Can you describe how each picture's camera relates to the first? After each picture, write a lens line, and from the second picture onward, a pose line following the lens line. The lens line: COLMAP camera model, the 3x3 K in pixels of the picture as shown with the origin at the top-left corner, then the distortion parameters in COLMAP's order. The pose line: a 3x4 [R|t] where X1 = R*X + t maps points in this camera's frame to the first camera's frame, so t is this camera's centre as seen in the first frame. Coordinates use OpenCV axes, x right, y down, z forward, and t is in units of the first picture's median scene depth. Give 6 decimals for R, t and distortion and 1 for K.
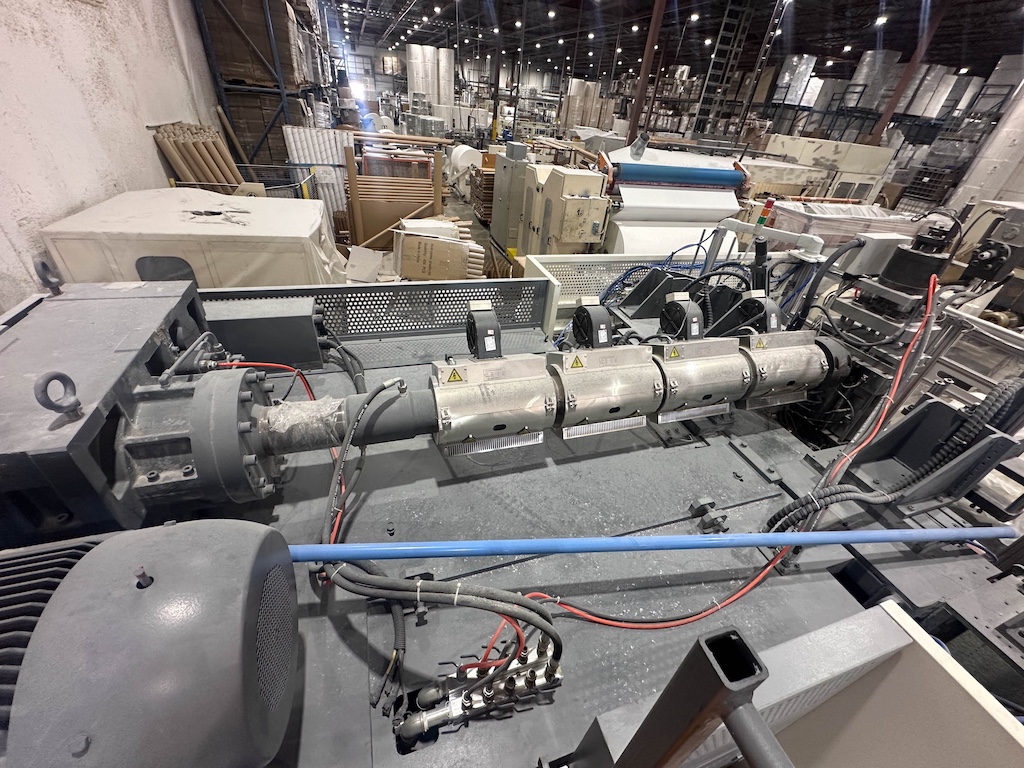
lens RADIAL K [[407.7, 0, 512.3], [0, 407.7, 384.5], [0, 0, 1]] dist [-0.000123, 0.000189]
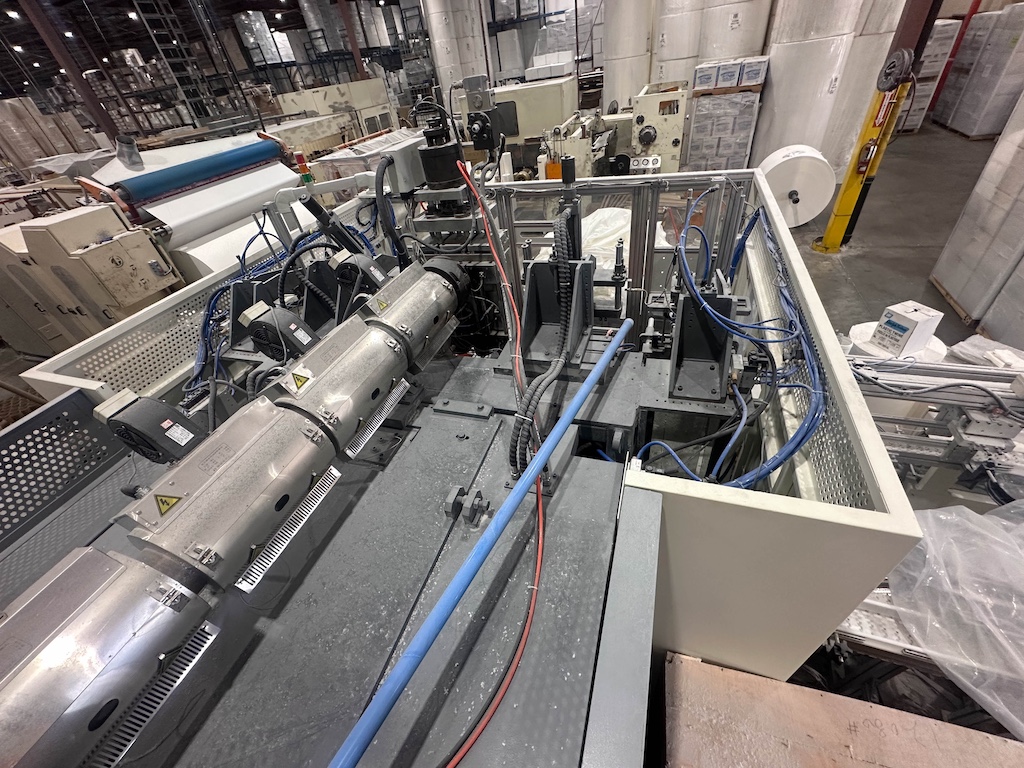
lens RADIAL K [[407.7, 0, 512.1], [0, 407.7, 383.4], [0, 0, 1]] dist [-0.000123, 0.000189]
pose [[0.575754, -0.635176, 0.514838, 0.157892], [0.608990, 0.753301, 0.248331, -0.014650], [-0.545562, 0.170554, 0.820532, 0.123687]]
